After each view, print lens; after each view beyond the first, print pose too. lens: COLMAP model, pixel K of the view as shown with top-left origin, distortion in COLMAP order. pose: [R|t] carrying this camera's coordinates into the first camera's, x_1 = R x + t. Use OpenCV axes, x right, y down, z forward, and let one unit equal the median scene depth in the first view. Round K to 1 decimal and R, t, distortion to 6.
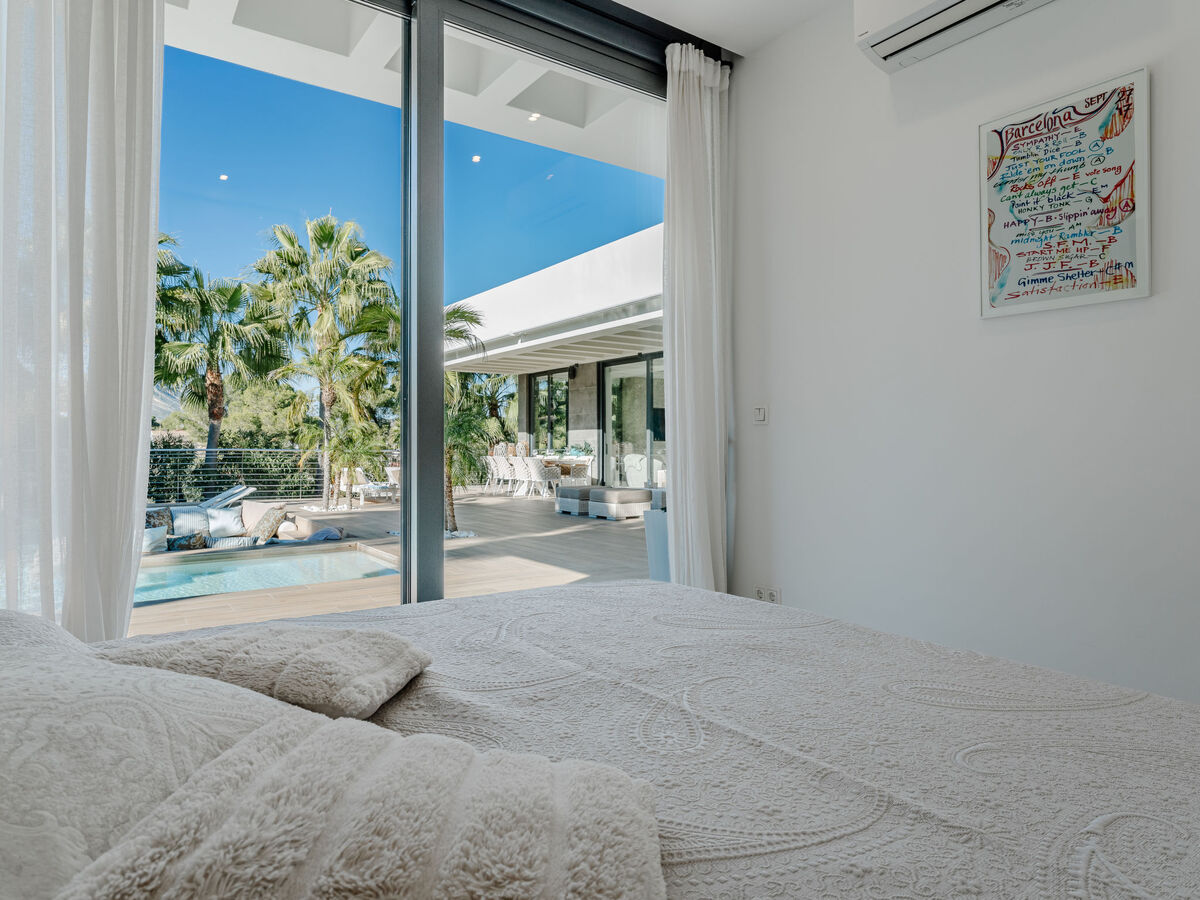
lens RADIAL K [[736.9, 0, 593.7], [0, 736.9, 439.0], [0, 0, 1]] dist [-0.009912, 0.009778]
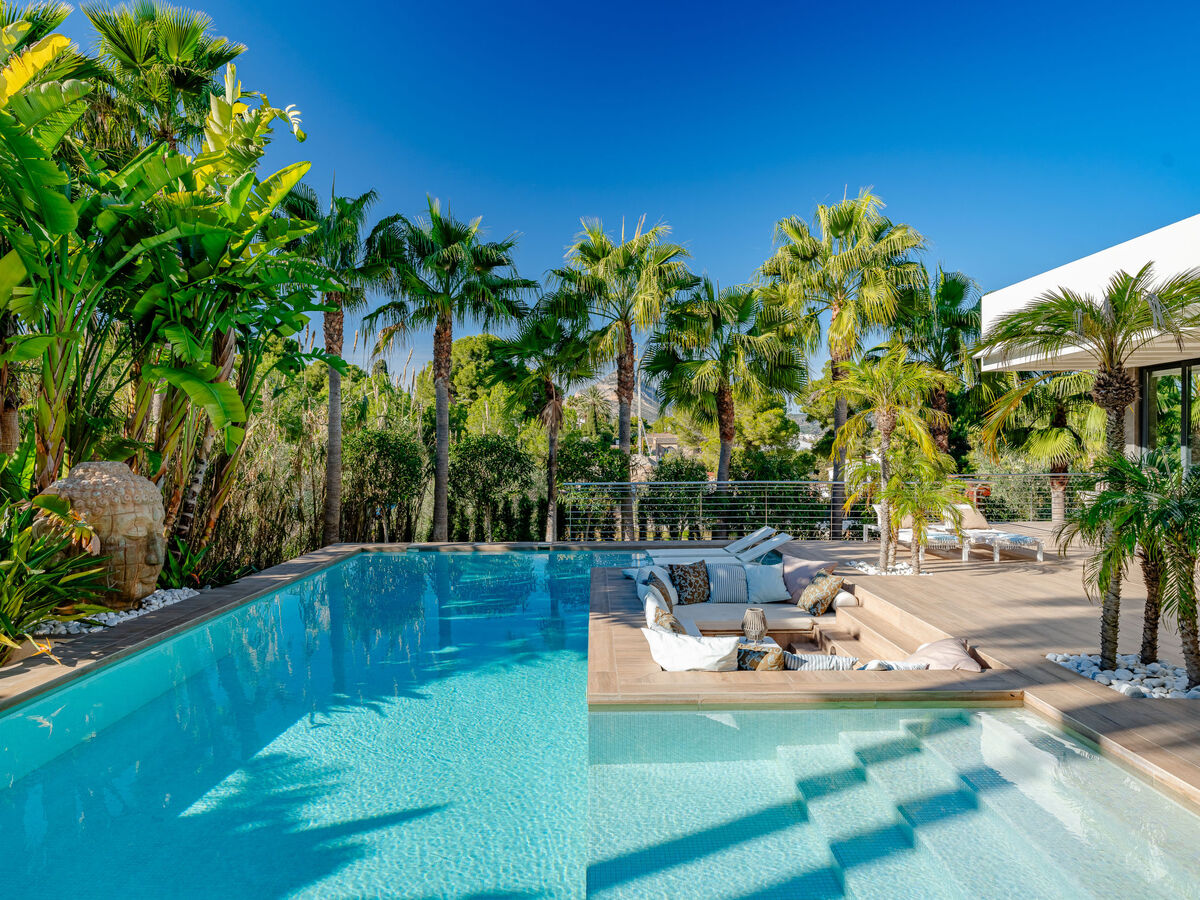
lens RADIAL K [[736.9, 0, 581.2], [0, 736.9, 461.7], [0, 0, 1]] dist [-0.009912, 0.009778]
pose [[0.811841, 0.002448, -0.583873, -0.123722], [0.017976, 0.999412, 0.029184, -0.031114], [0.583601, -0.034188, 0.811320, 0.145516]]
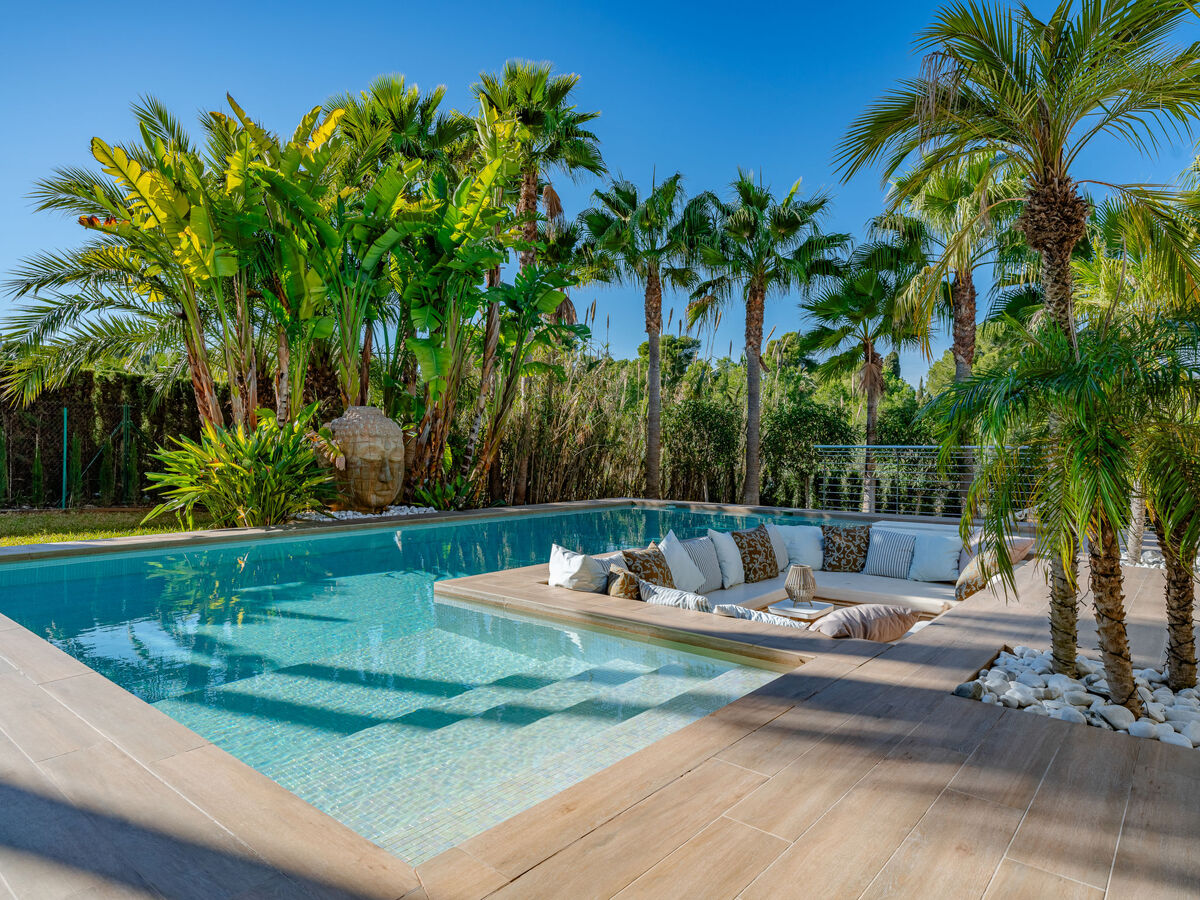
lens RADIAL K [[736.9, 0, 607.0], [0, 736.9, 448.5], [0, 0, 1]] dist [-0.009912, 0.009778]
pose [[0.270544, 0.001416, -0.962707, 0.025600], [0.006361, 0.999974, 0.003258, 0.009154], [0.962687, -0.007005, 0.270528, 0.356121]]
